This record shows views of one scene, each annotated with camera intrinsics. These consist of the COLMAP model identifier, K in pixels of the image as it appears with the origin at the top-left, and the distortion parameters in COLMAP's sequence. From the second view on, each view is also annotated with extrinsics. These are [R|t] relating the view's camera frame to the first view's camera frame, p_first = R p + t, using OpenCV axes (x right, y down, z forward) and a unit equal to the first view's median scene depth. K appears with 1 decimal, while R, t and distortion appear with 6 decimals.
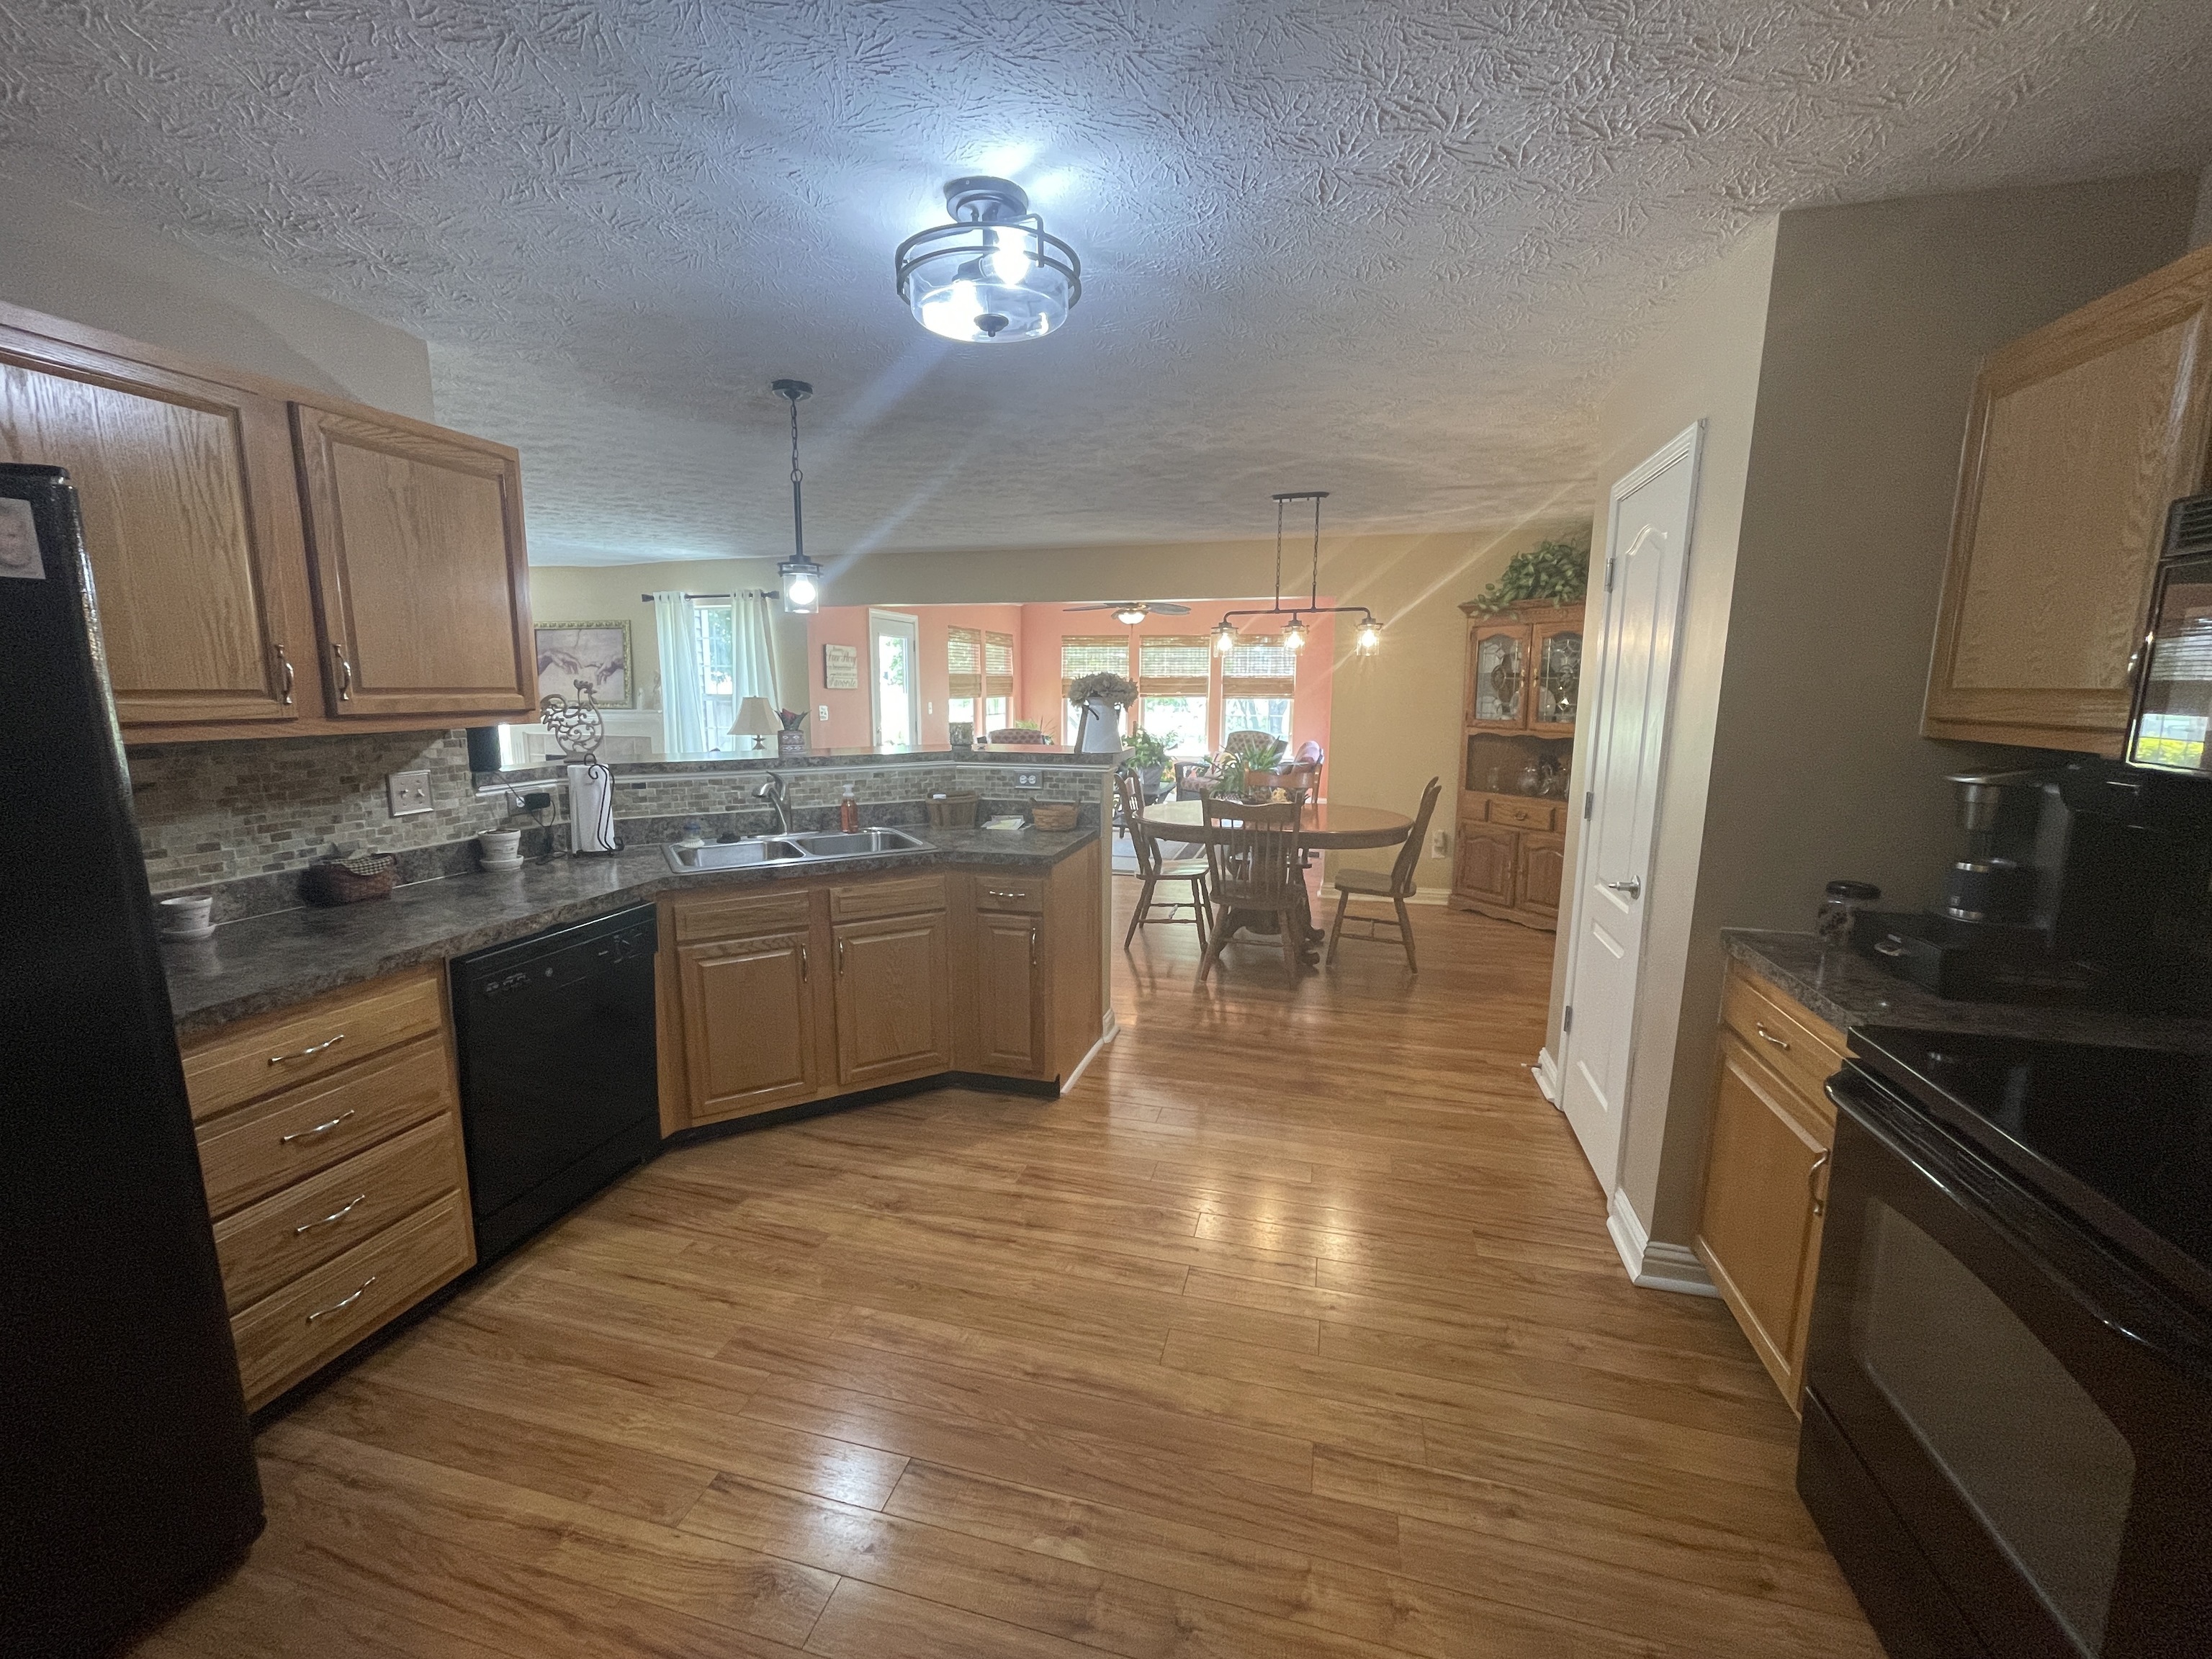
lens RADIAL K [[902.1, 0, 1101.7], [0, 902.1, 827.8], [0, 0, 1]] dist [-0.000323, 0.000042]
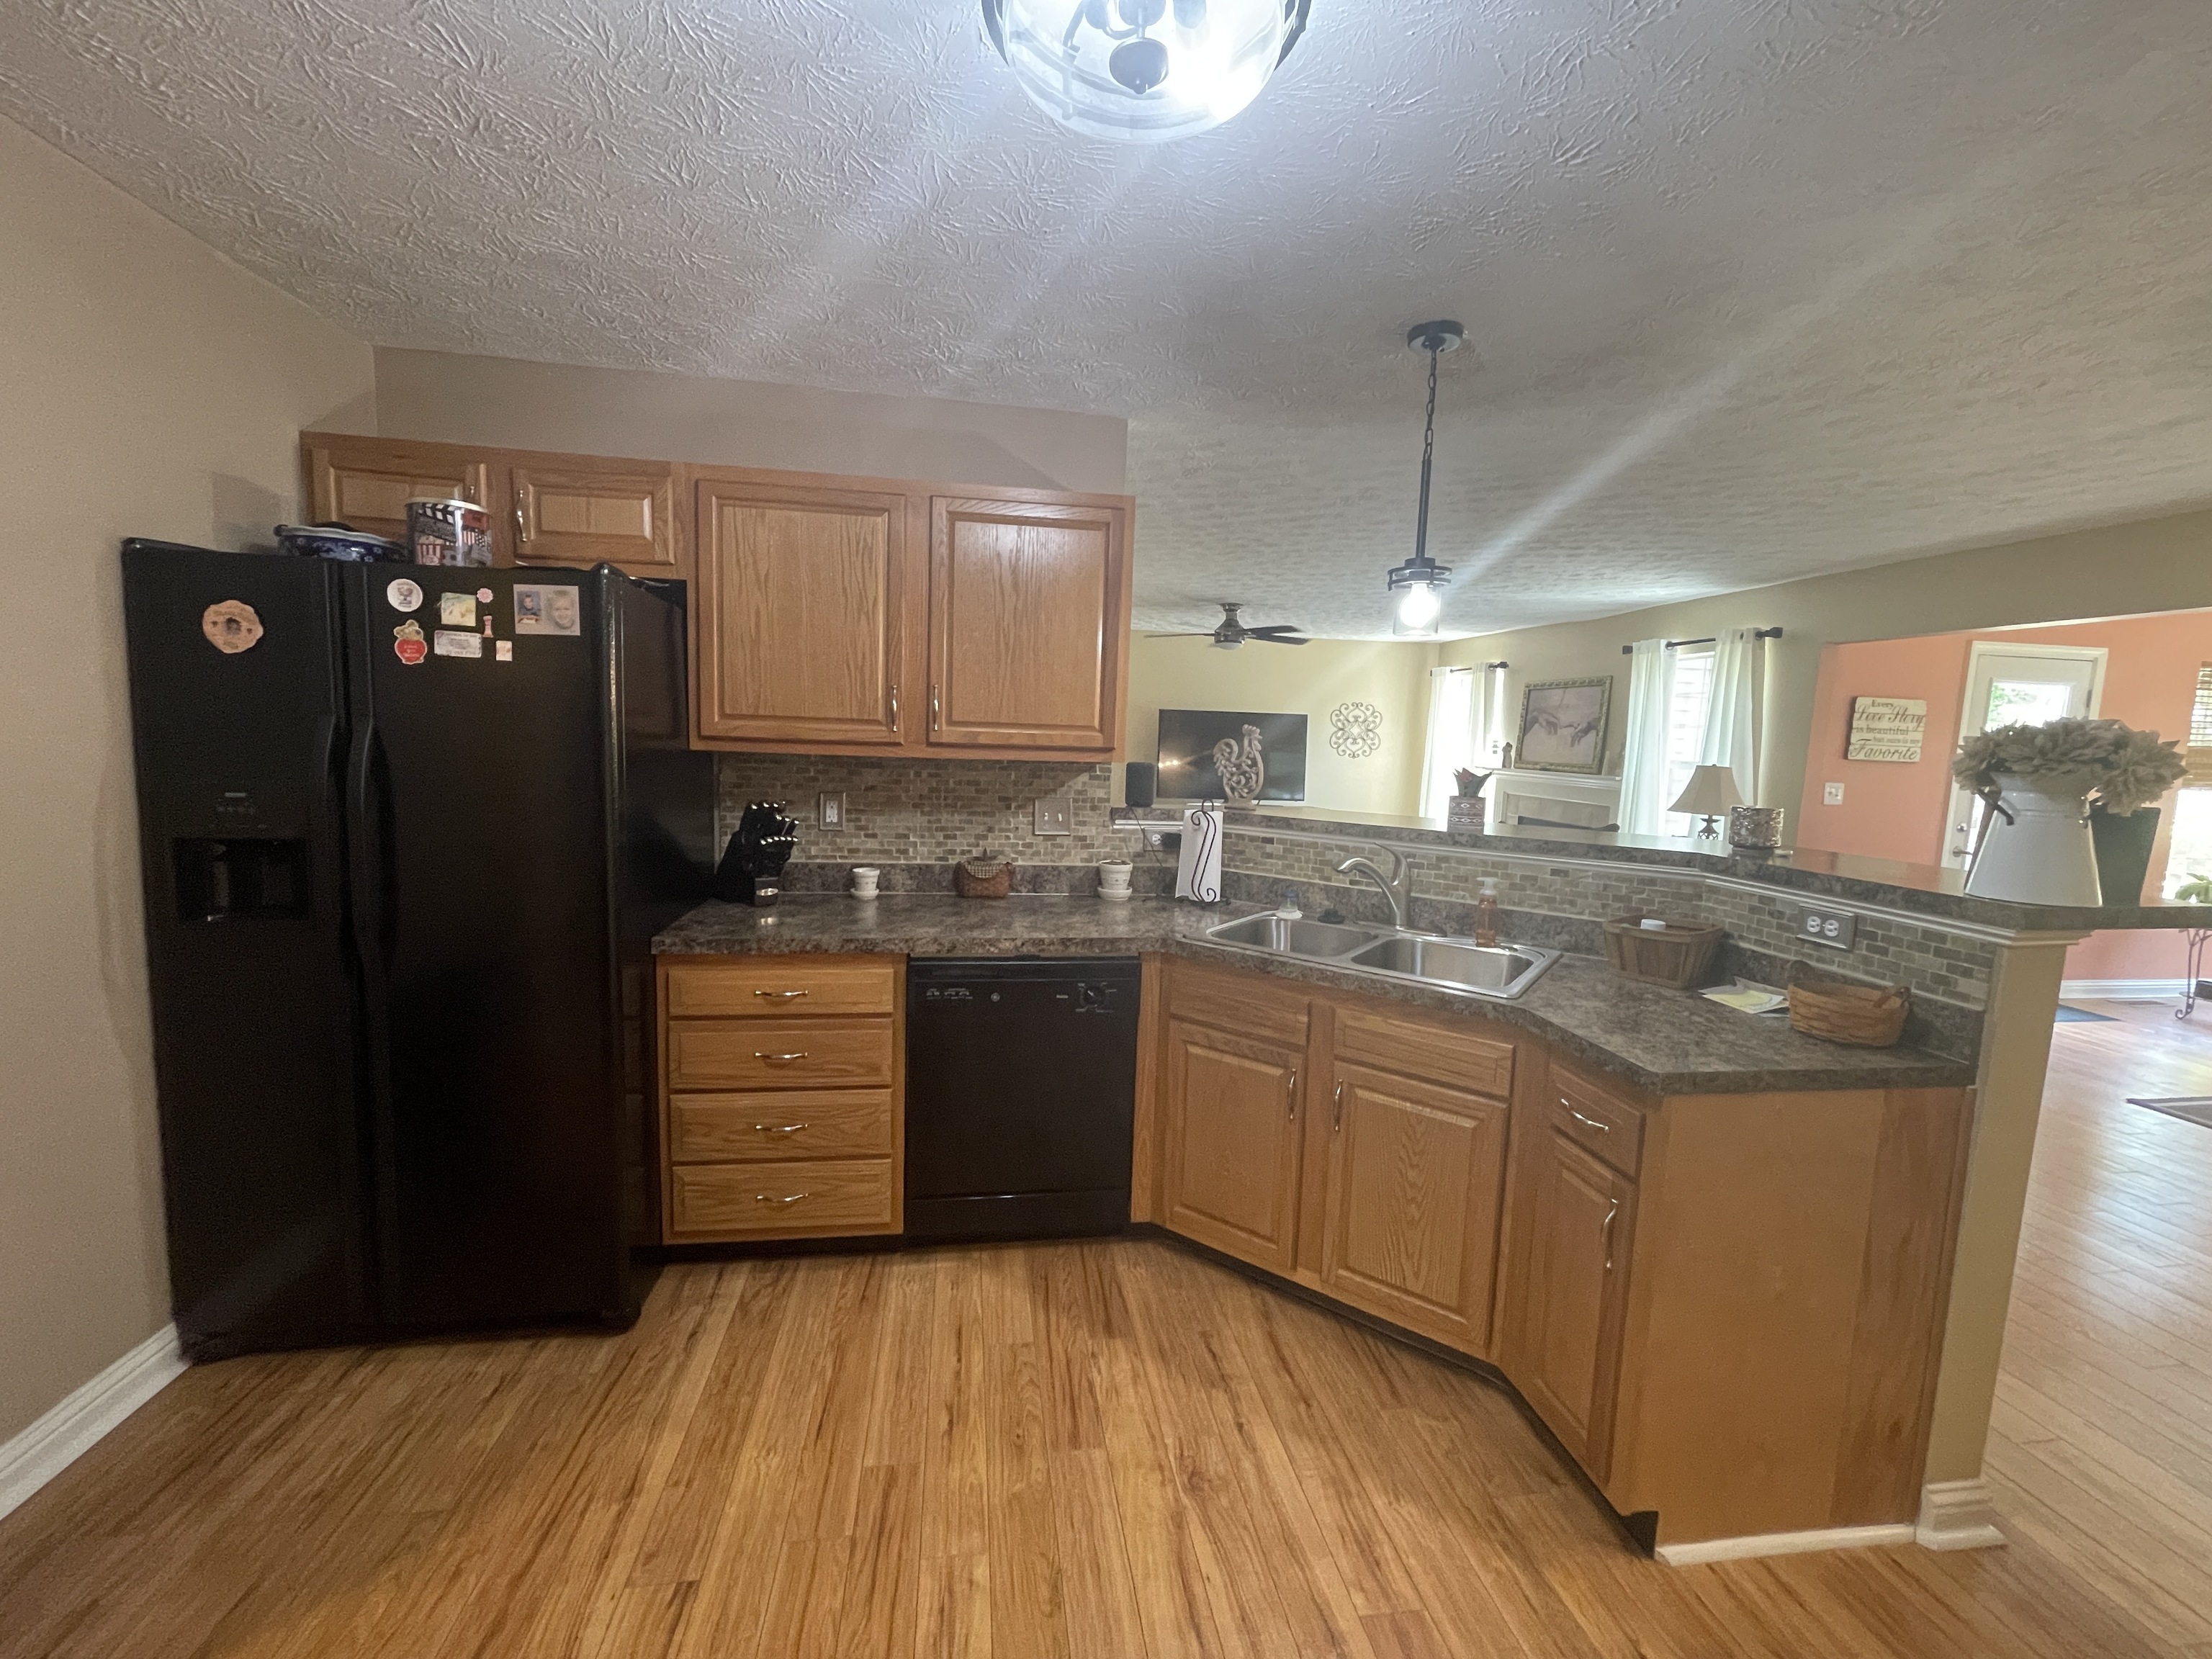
lens RADIAL K [[902.1, 0, 1101.7], [0, 902.1, 827.8], [0, 0, 1]] dist [-0.000323, 0.000042]
pose [[0.397463, 0.107046, -0.911353, 0.298853], [-0.176433, 0.983556, 0.038580, -0.077348], [0.900497, 0.145459, 0.409813, 0.567315]]
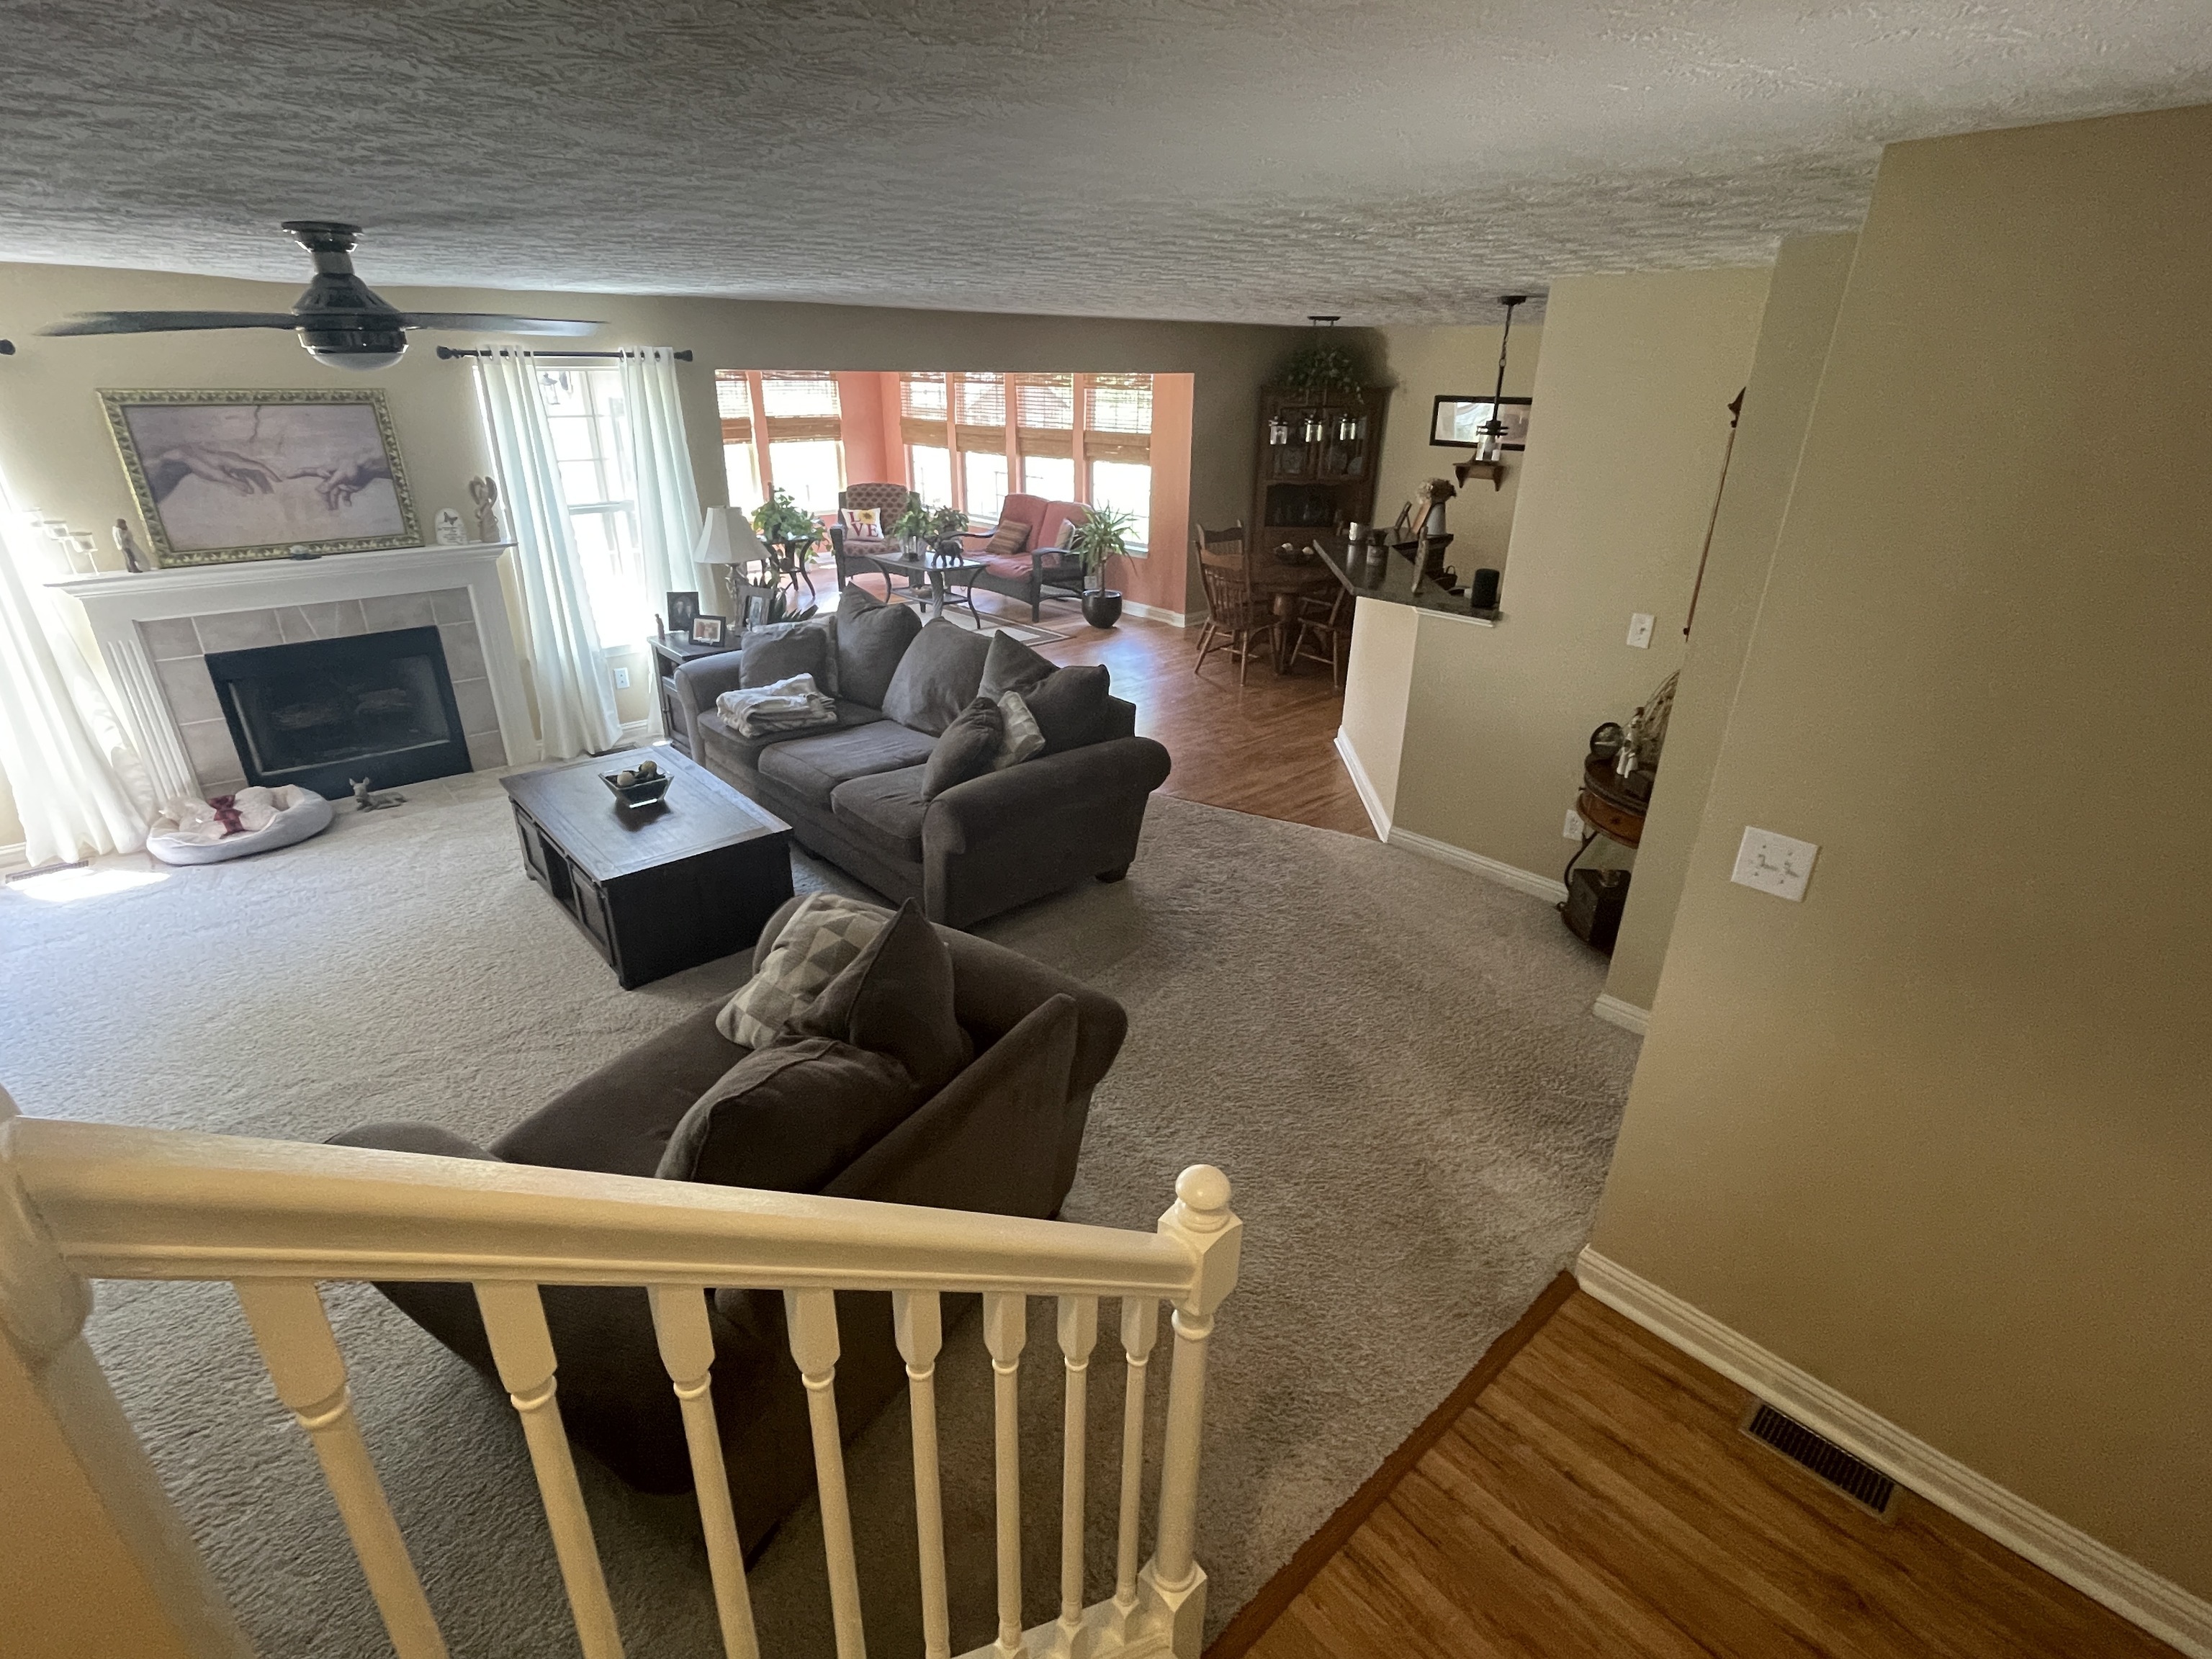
lens RADIAL K [[1049.5, 0, 1106.5], [0, 1049.5, 828.8], [0, 0, 1]] dist [-0.017659, 0.012979]
pose [[0.538940, -0.334635, 0.773022, -2.499773], [0.123602, 0.939186, 0.320393, -0.345352], [-0.833226, -0.077126, 0.547527, 0.635676]]
